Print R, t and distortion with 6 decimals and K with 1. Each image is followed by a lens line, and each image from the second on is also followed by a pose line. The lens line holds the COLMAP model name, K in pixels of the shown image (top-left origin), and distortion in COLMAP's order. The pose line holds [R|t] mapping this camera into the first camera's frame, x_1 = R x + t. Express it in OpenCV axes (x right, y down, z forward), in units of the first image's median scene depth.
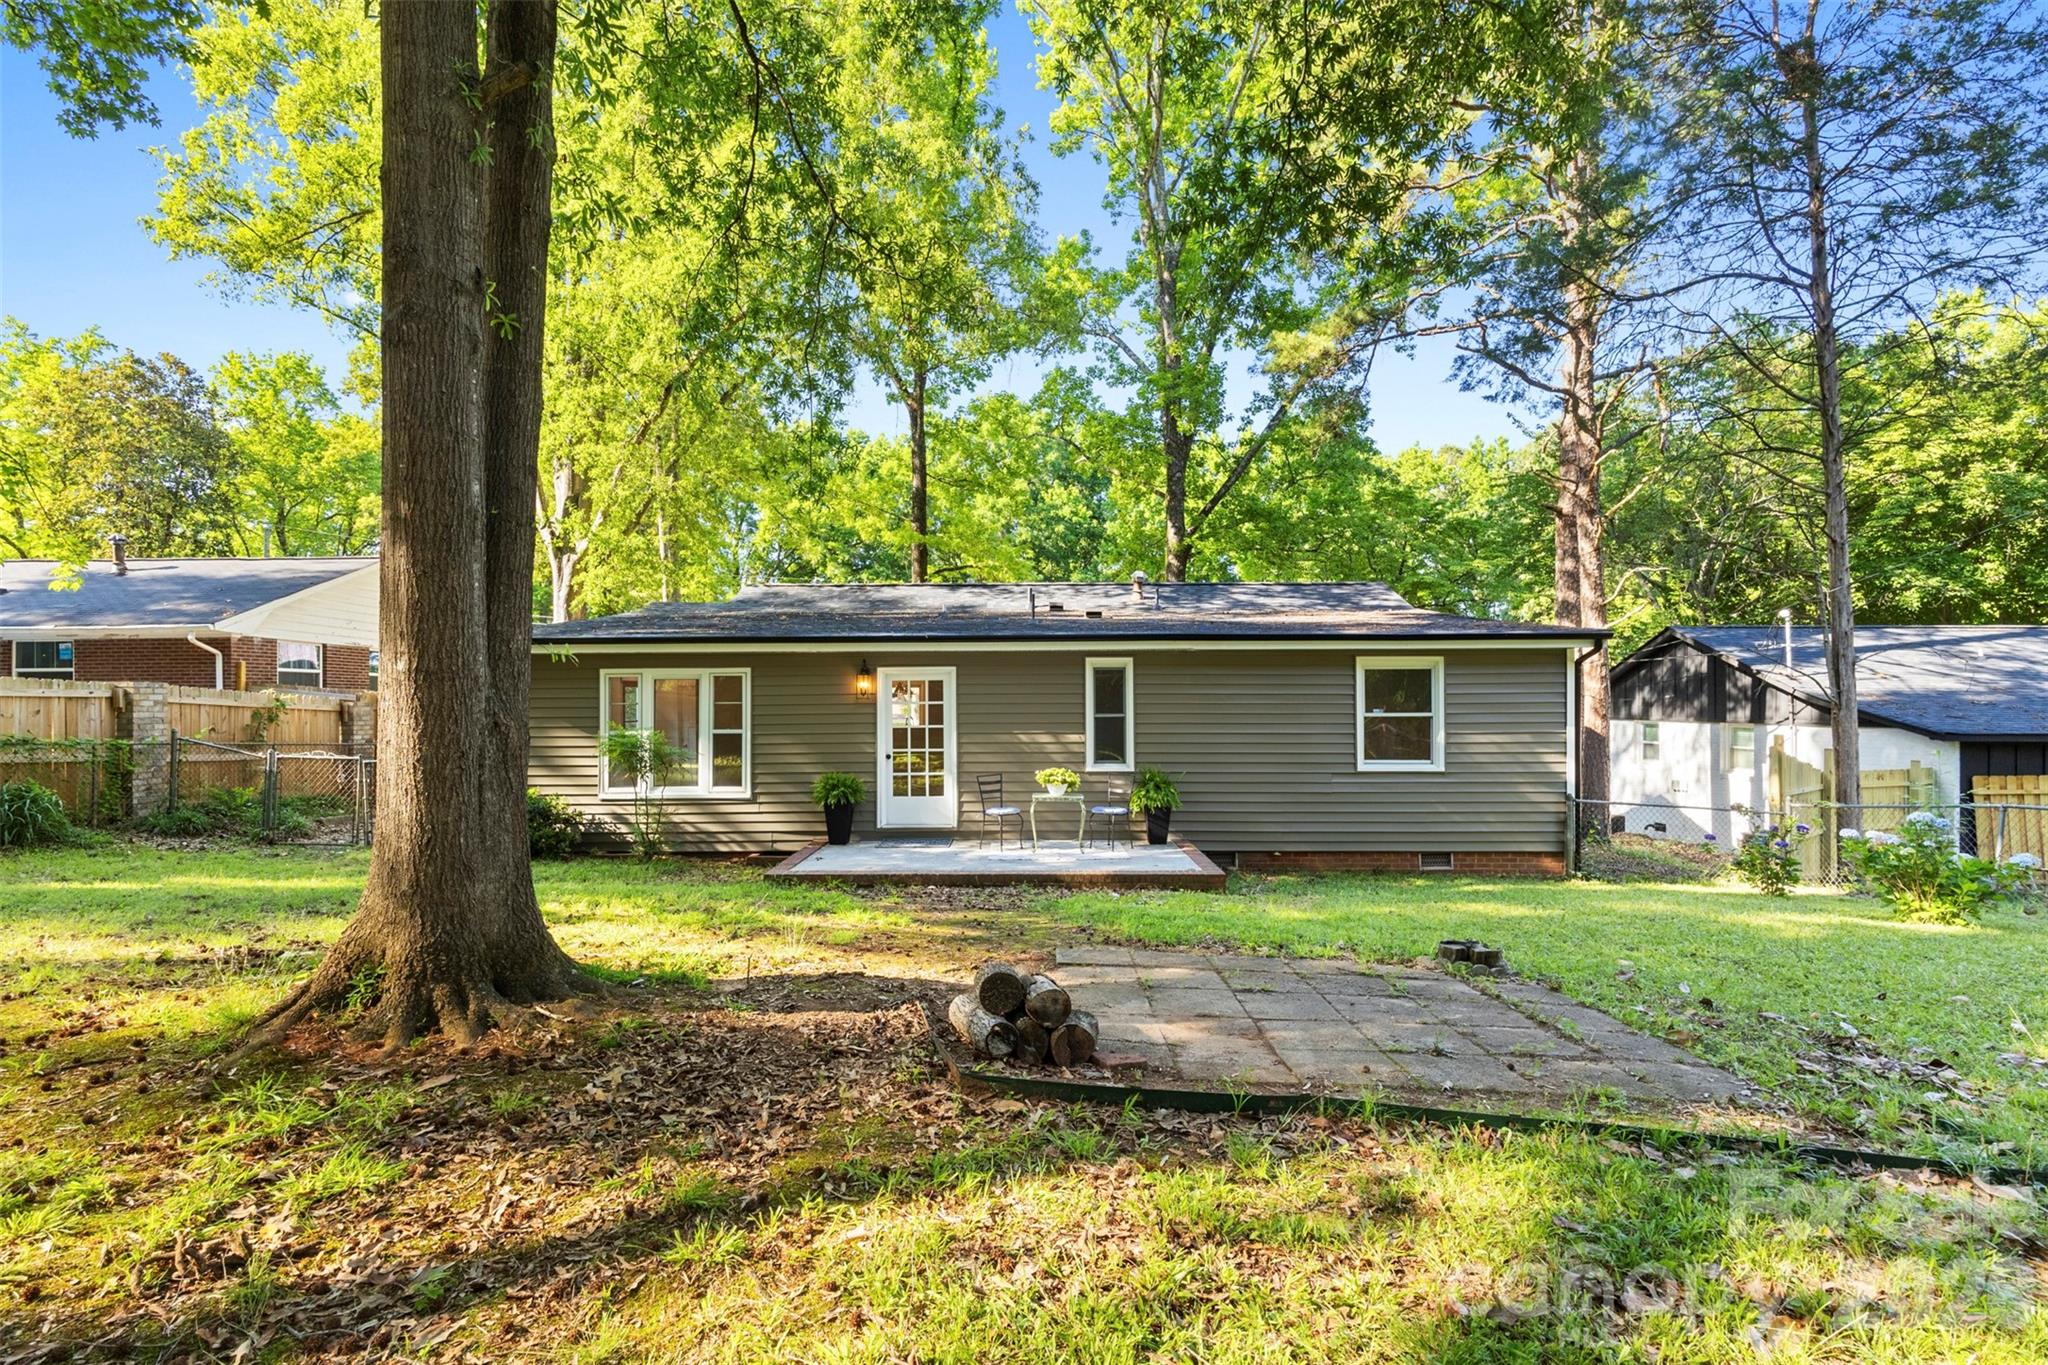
lens RADIAL K [[949.0, 0, 1009.0], [0, 949.0, 683.0], [0, 0, 1]] dist [0.004194, -0.000767]
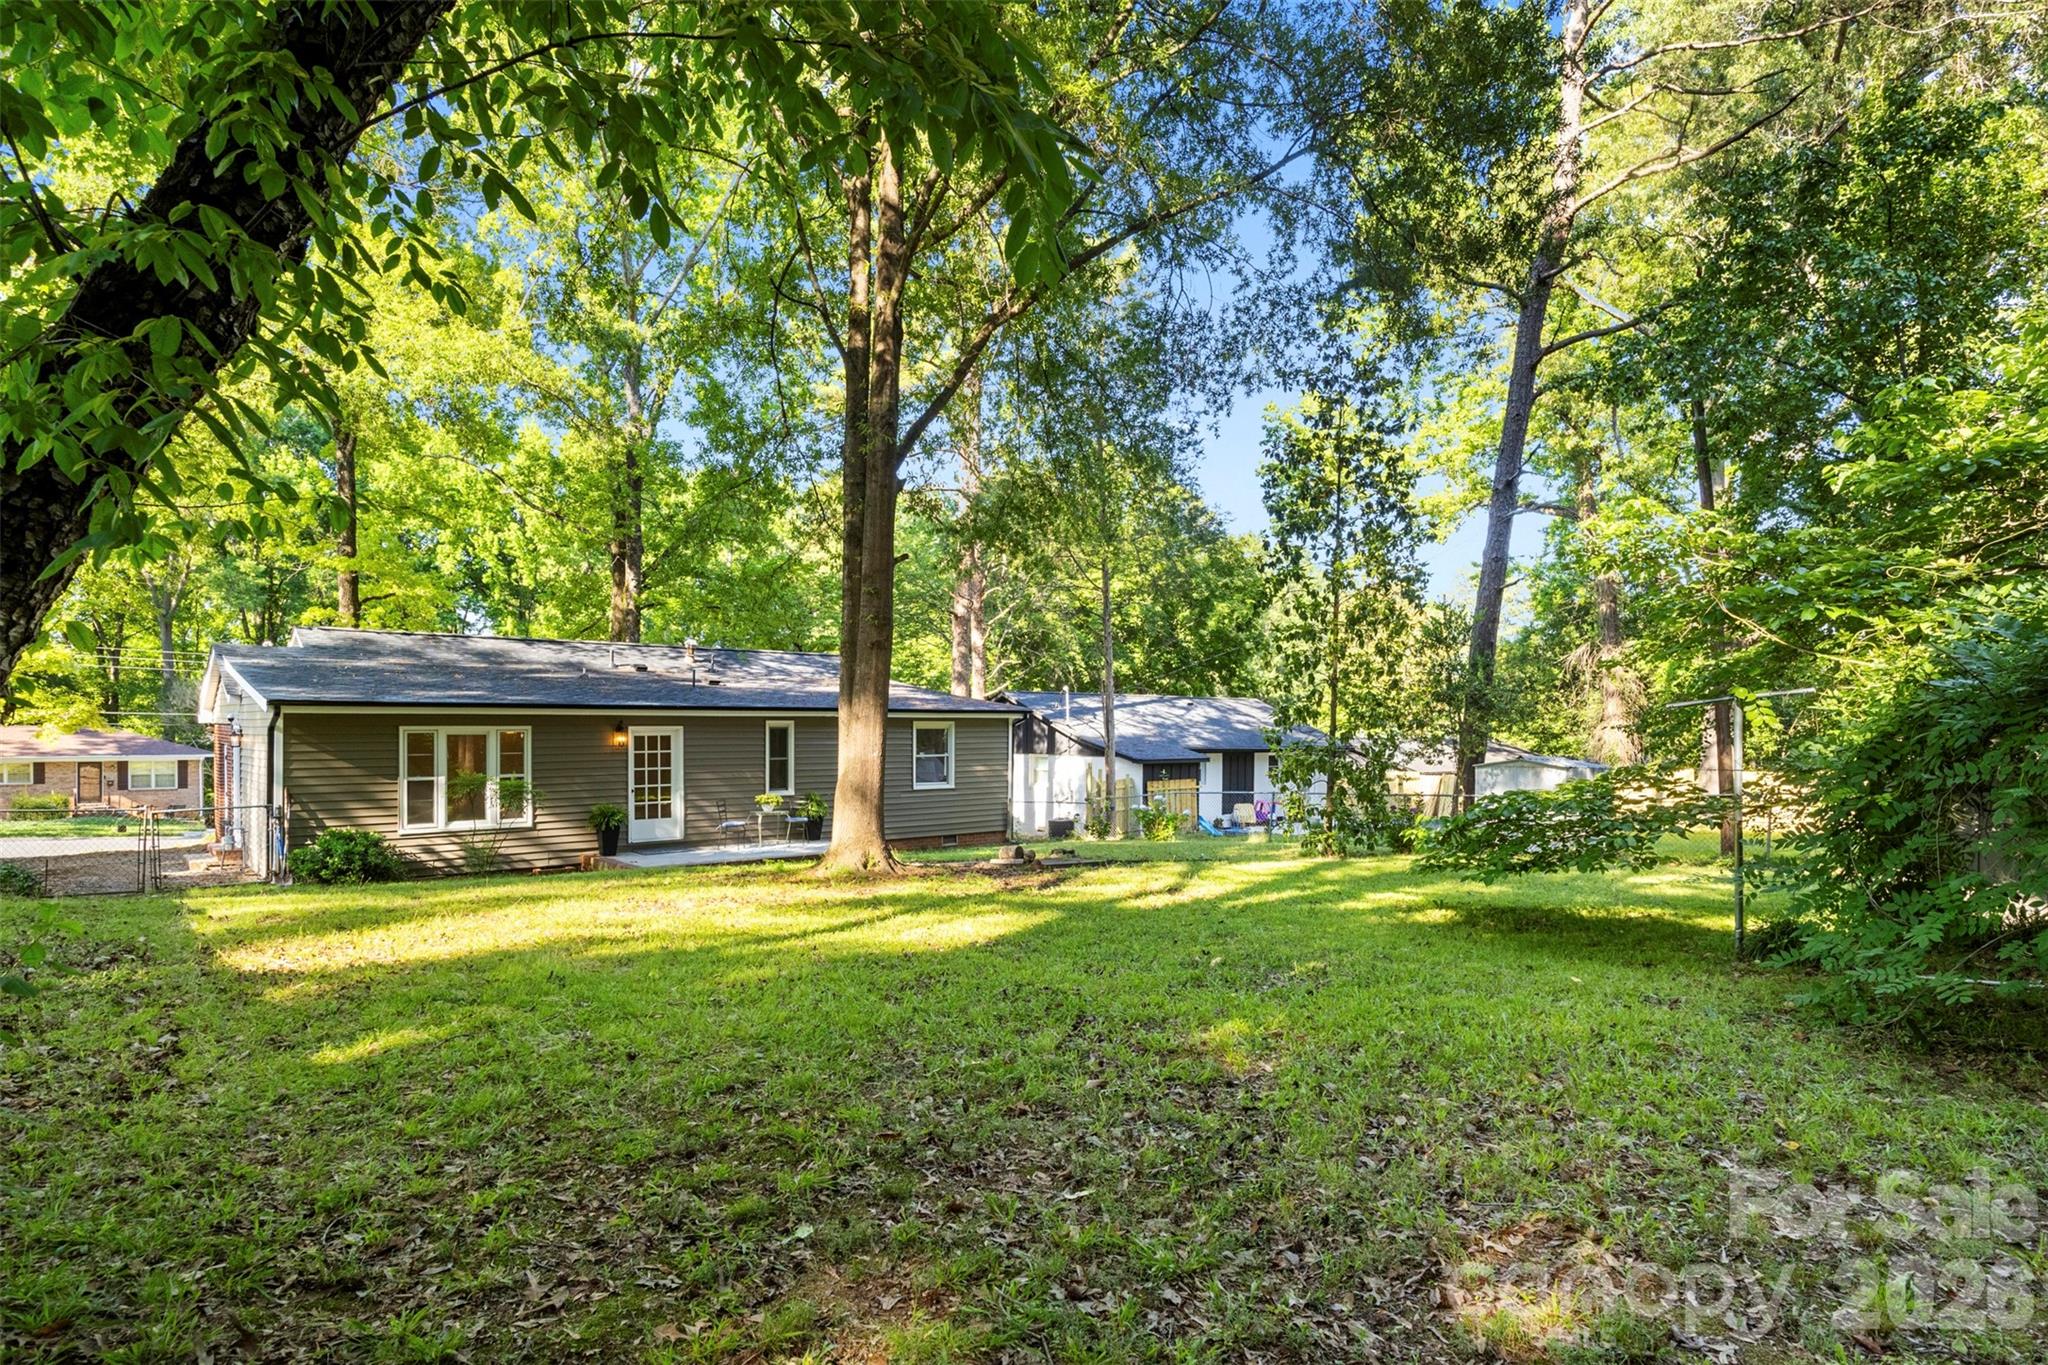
lens RADIAL K [[1093.9, 0, 1008.0], [0, 1093.9, 743.6], [0, 0, 1]] dist [-0.002163, -0.000012]
pose [[0.750351, -0.006494, 0.661007, -0.766983], [-0.020903, 0.999219, 0.033546, -0.054854], [-0.660709, -0.038988, 0.749629, -0.542933]]
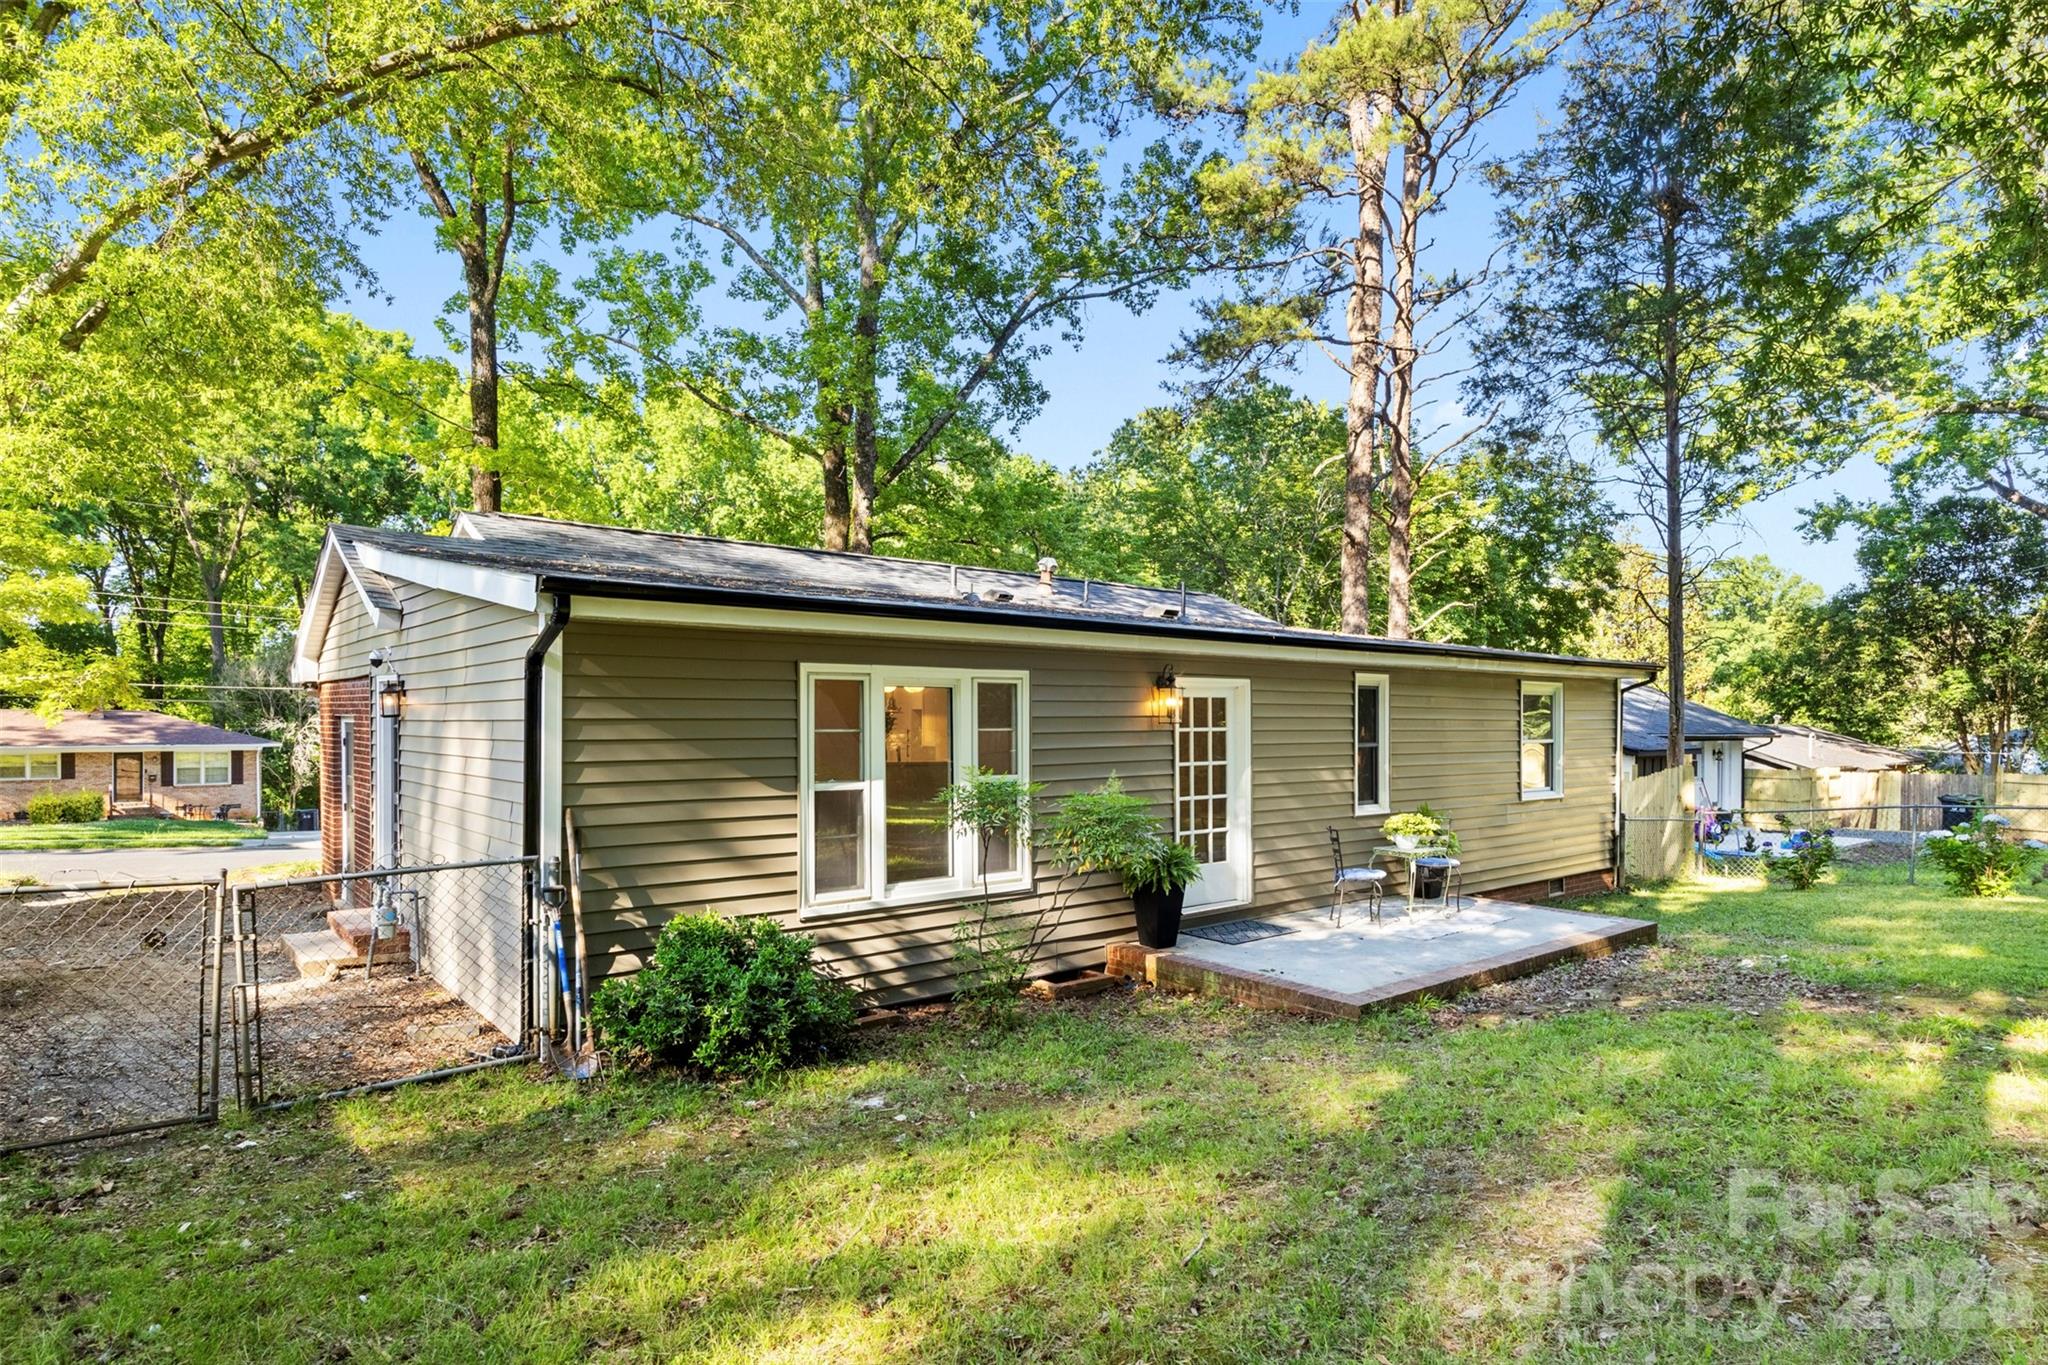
lens RADIAL K [[1093.9, 0, 1010.0], [0, 1093.9, 732.6], [0, 0, 1]] dist [-0.002163, -0.000012]
pose [[0.766161, -0.003667, 0.642638, -0.721379], [-0.020734, 0.999322, 0.030422, 0.002314], [-0.642314, -0.036633, 0.765565, 0.480855]]
